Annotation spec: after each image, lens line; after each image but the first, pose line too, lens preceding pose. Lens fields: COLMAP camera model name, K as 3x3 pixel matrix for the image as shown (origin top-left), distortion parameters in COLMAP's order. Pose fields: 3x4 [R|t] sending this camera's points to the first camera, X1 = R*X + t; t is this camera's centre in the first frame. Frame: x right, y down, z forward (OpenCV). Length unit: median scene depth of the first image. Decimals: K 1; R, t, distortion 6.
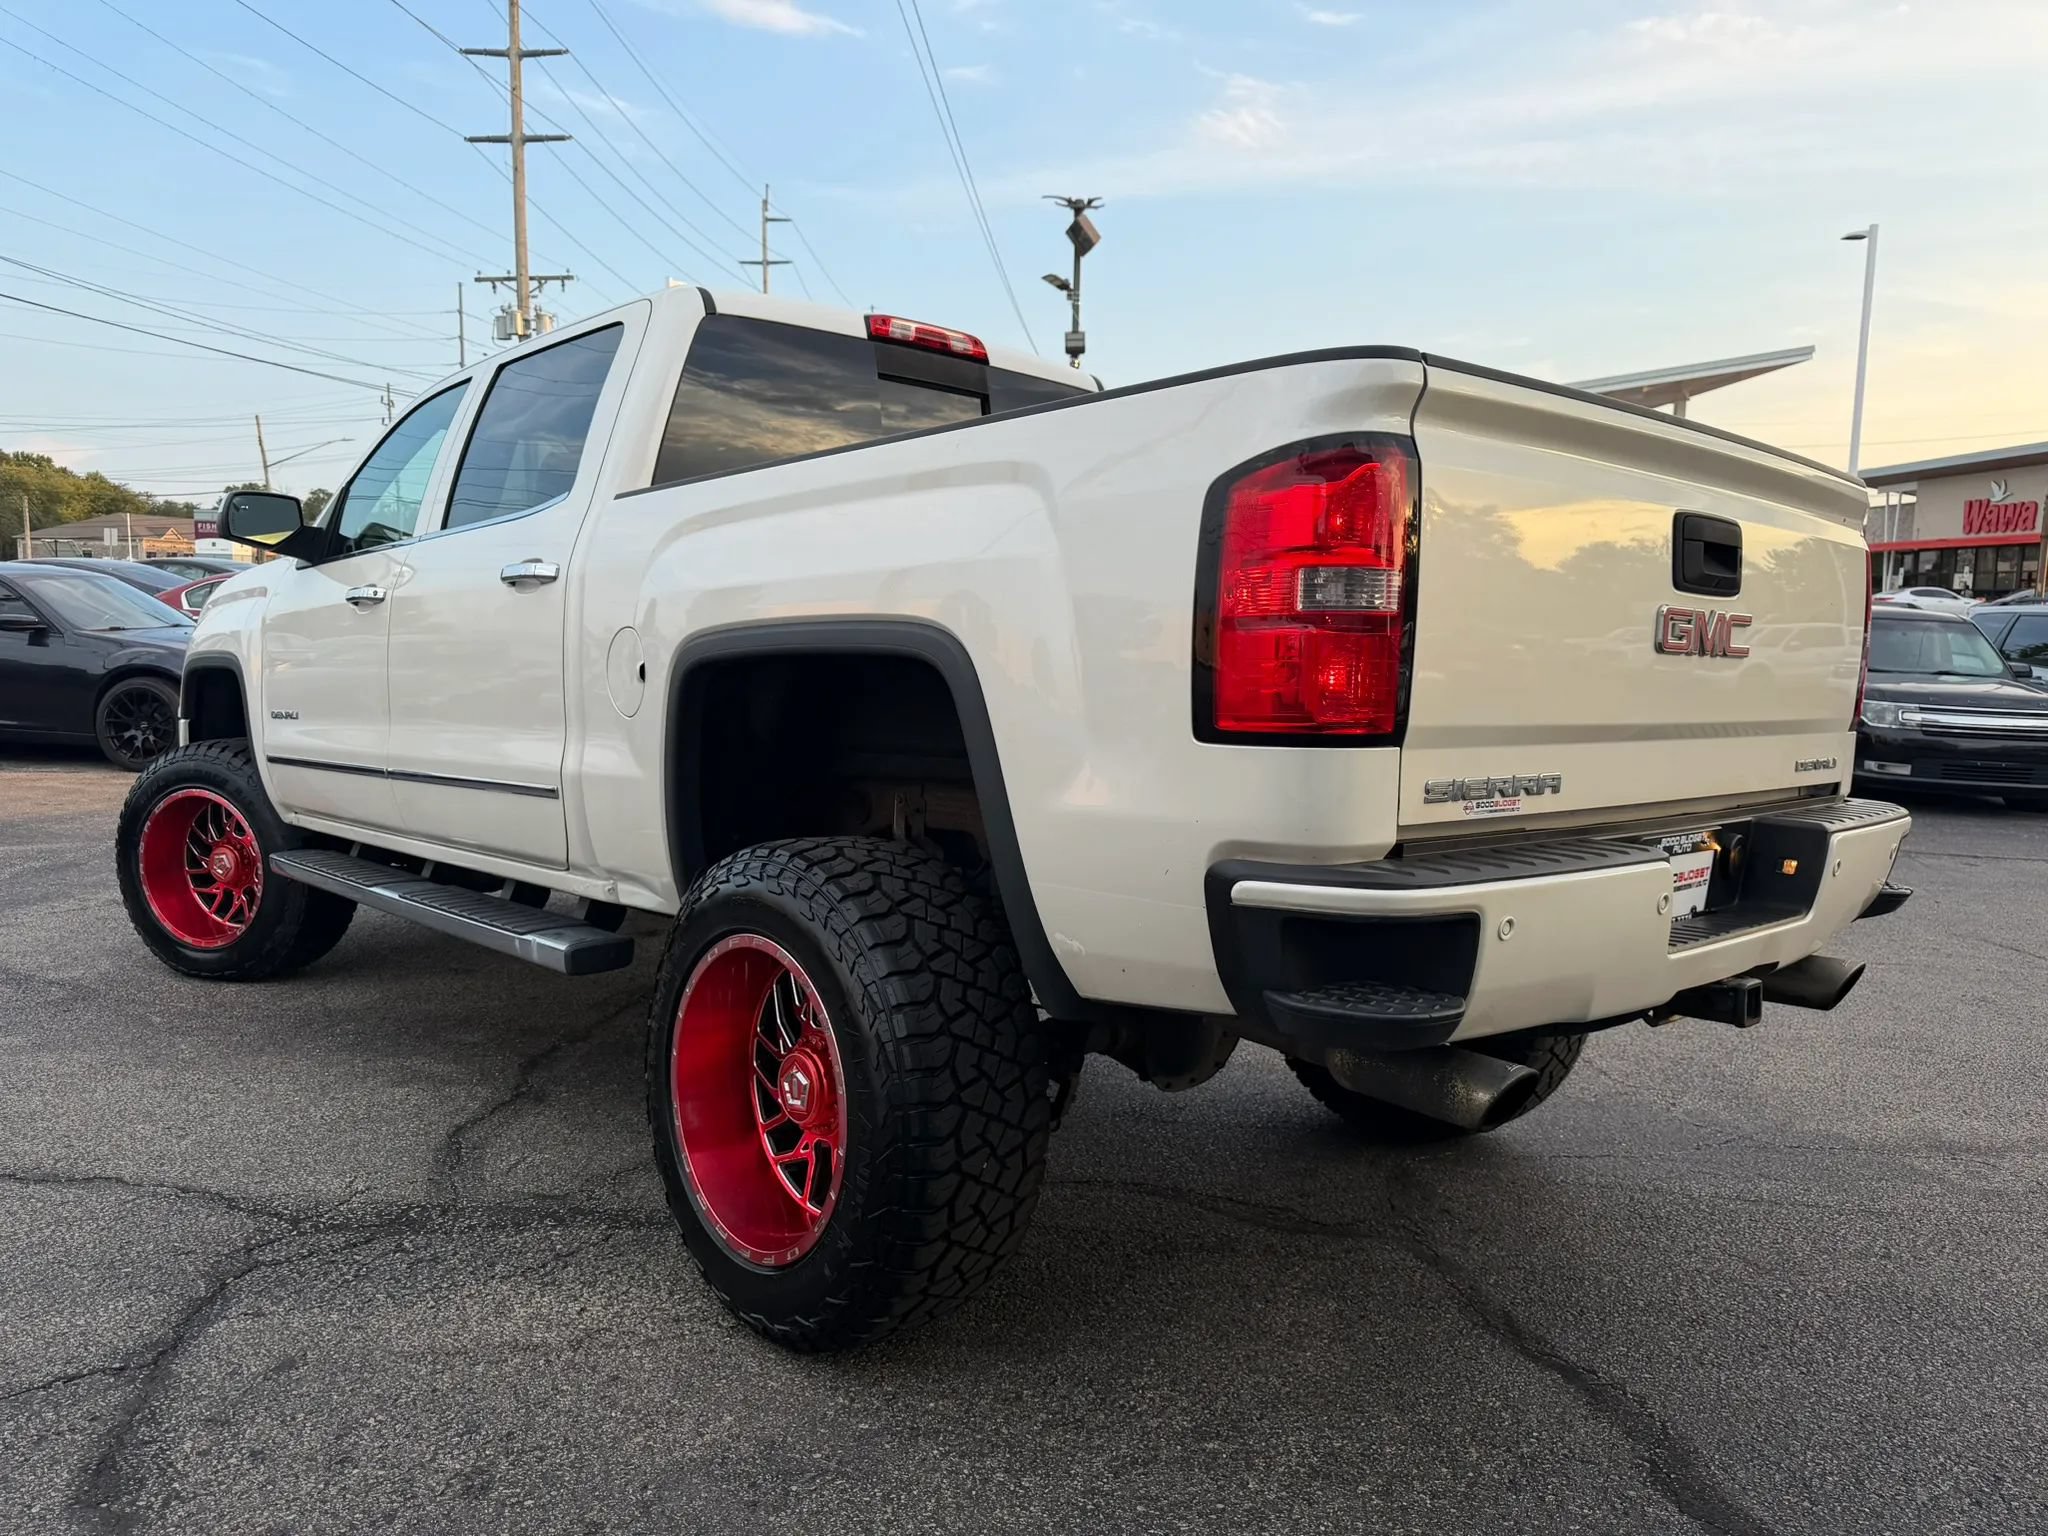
lens RADIAL K [[1469.7, 0, 1023.6], [0, 1469.7, 777.5], [0, 0, 1]] dist [0.008279, -0.016267]
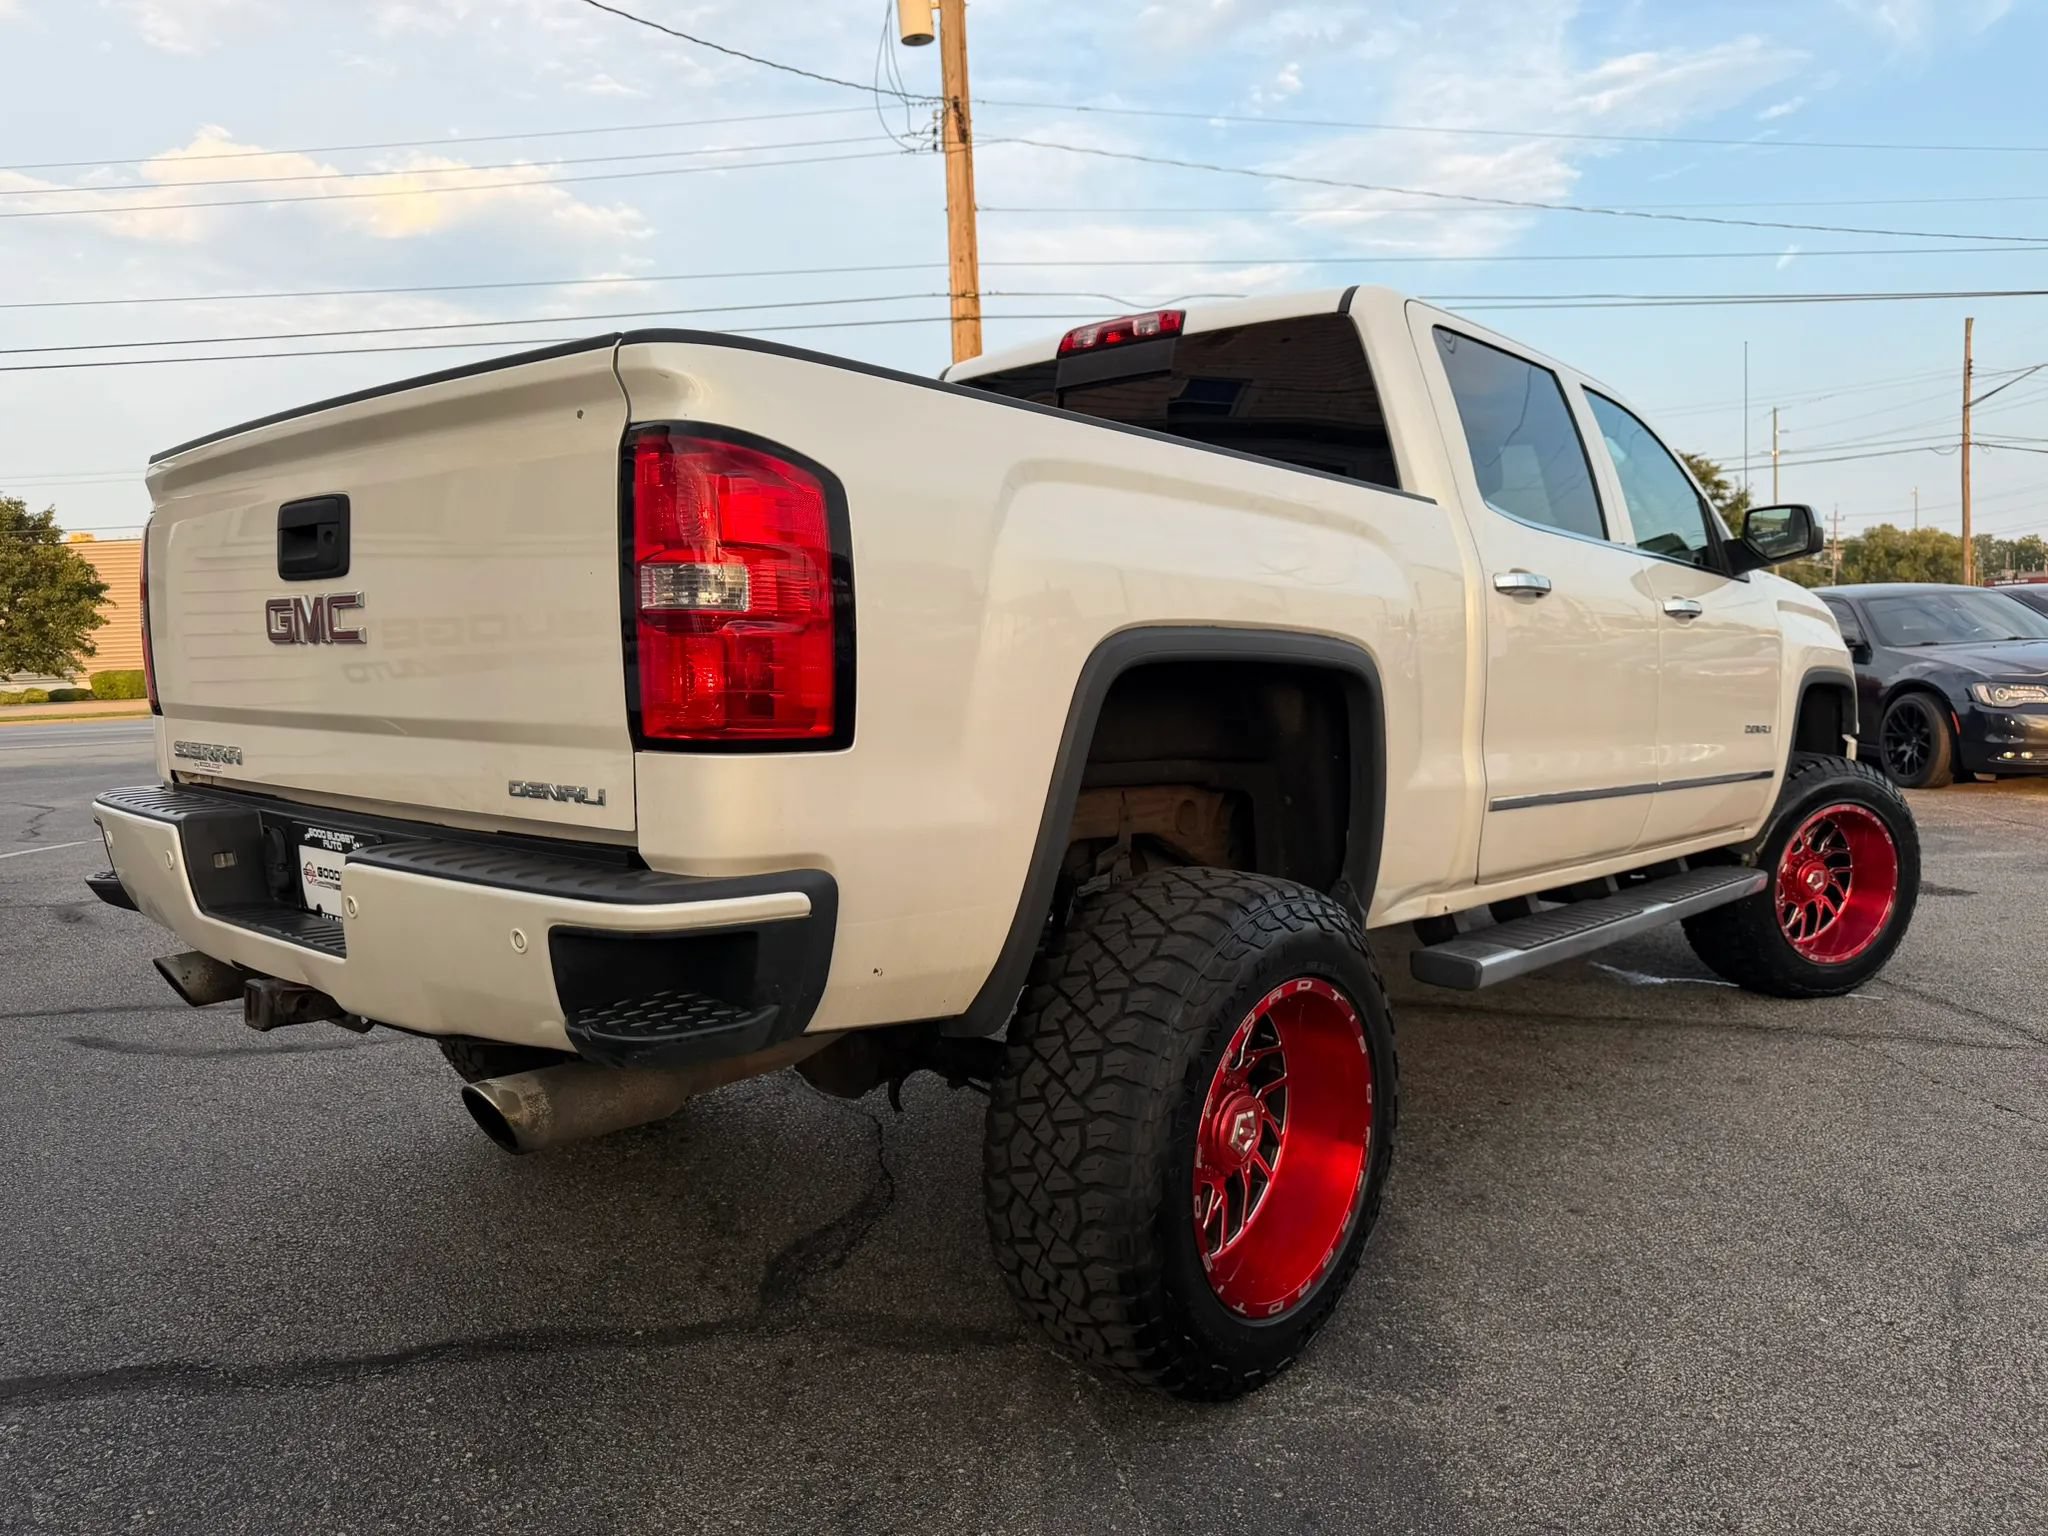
lens RADIAL K [[1469.7, 0, 1034.4], [0, 1469.7, 786.3], [0, 0, 1]] dist [0.008279, -0.016267]
pose [[0.131214, 0.065565, -0.989184, 1.110525], [-0.074653, 0.995631, 0.056090, -0.059440], [0.988539, 0.066486, 0.135536, 1.013357]]
